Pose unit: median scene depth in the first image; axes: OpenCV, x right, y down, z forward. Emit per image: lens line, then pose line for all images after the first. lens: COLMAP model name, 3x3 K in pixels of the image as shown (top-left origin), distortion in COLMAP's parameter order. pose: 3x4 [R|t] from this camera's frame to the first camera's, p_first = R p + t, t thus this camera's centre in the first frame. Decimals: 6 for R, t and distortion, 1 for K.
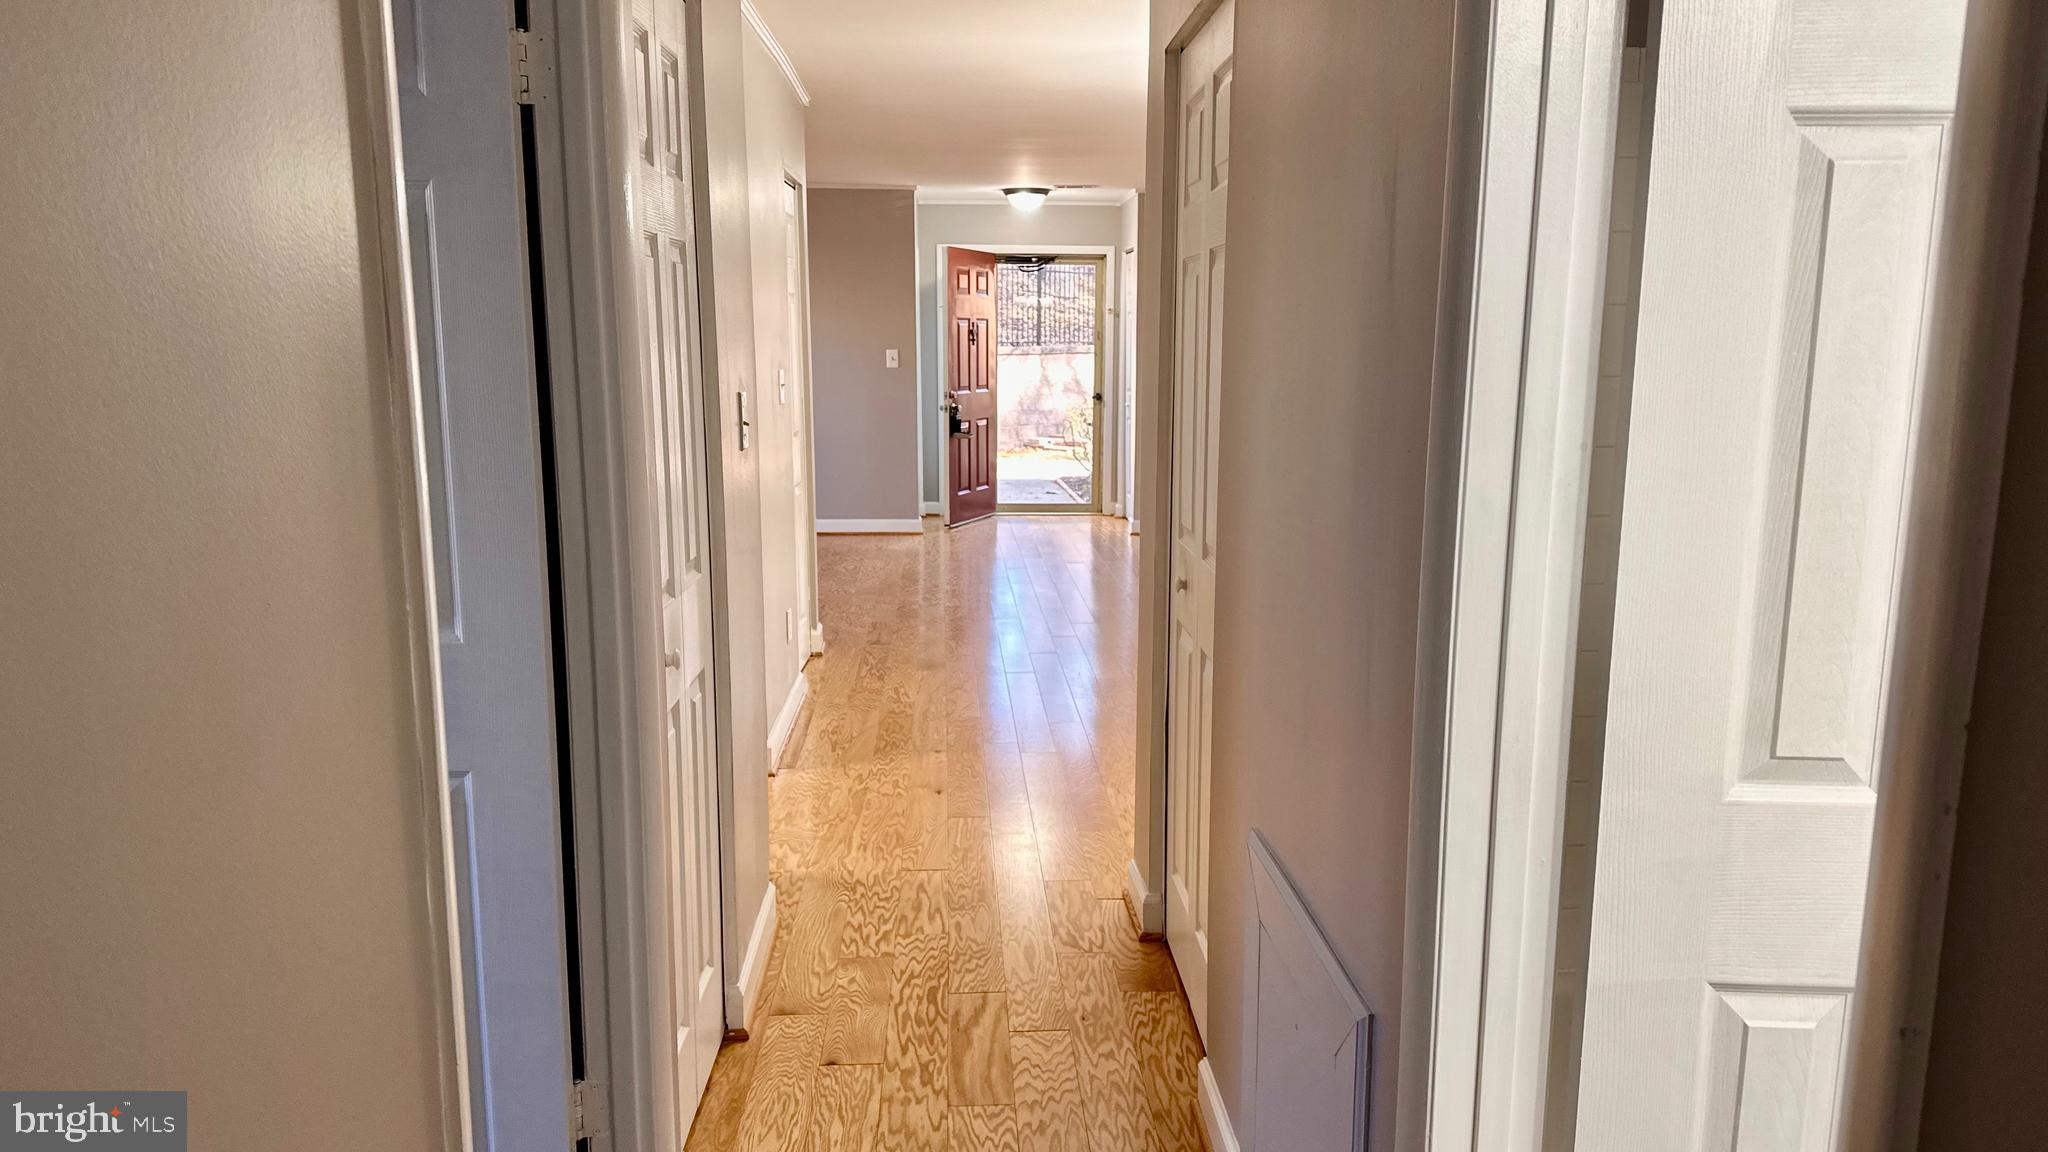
lens RADIAL K [[1375.8, 0, 1029.6], [0, 1375.8, 576.4], [0, 0, 1]] dist [0.090799, -0.000930]
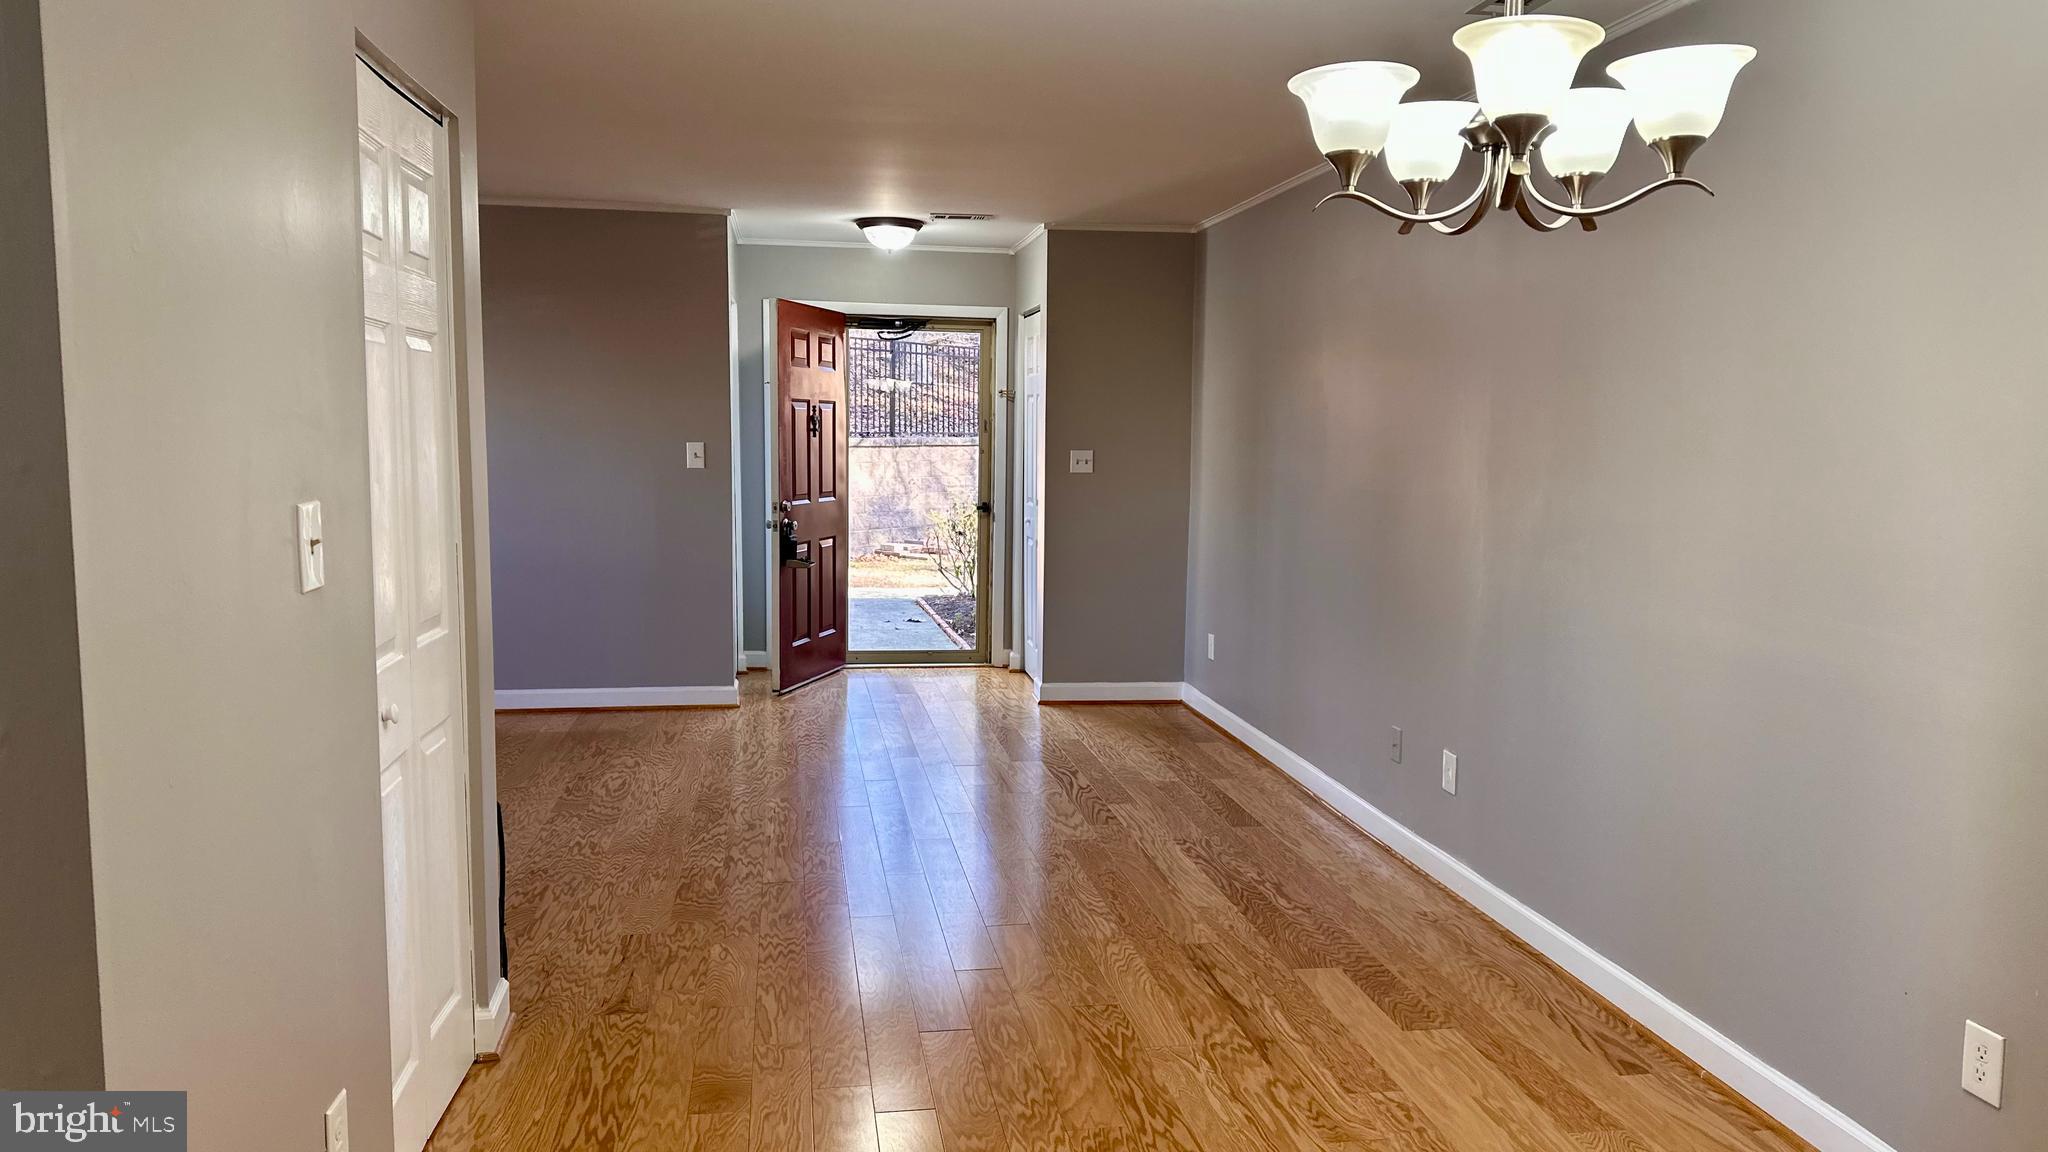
lens RADIAL K [[1375.8, 0, 1029.6], [0, 1375.8, 576.4], [0, 0, 1]] dist [0.090799, -0.000930]
pose [[0.993648, -0.001989, 0.112519, -0.010382], [0.009206, 0.997929, -0.063656, -0.047819], [-0.112159, 0.064287, 0.991608, 0.275851]]
